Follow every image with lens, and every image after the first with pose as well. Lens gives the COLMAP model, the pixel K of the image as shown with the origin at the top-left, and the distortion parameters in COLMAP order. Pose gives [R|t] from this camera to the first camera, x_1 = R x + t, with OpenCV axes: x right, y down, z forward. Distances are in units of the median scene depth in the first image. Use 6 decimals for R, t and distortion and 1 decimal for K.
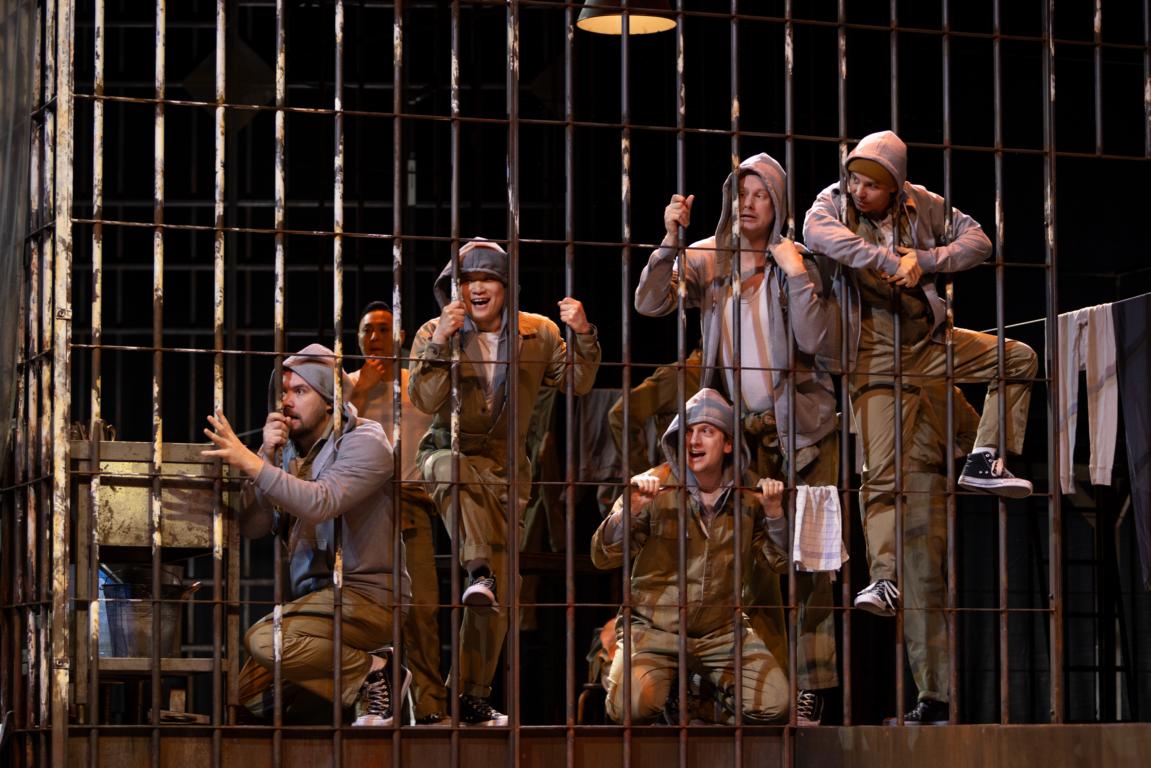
lens RADIAL K [[3788.0, 0, 575.5], [0, 3788.0, 384.0], [0, 0, 1]] dist [-0.144304, 1.141216]
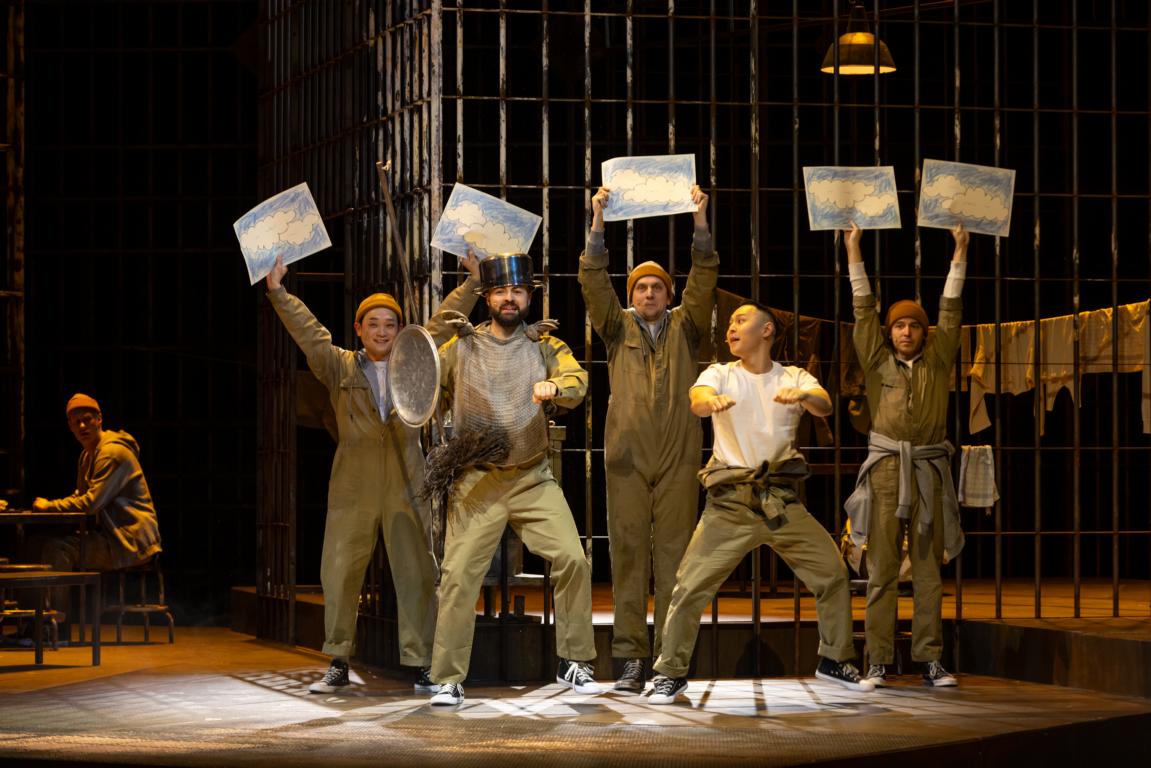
lens RADIAL K [[3740.1, 0, 575.5], [0, 3740.1, 384.0], [0, 0, 1]] dist [-0.117973, 0.723172]
pose [[0.995250, -0.001647, -0.097334, 0.052621], [0.008818, 0.997272, 0.073290, -0.101426], [0.096948, -0.073801, 0.992550, -0.388903]]
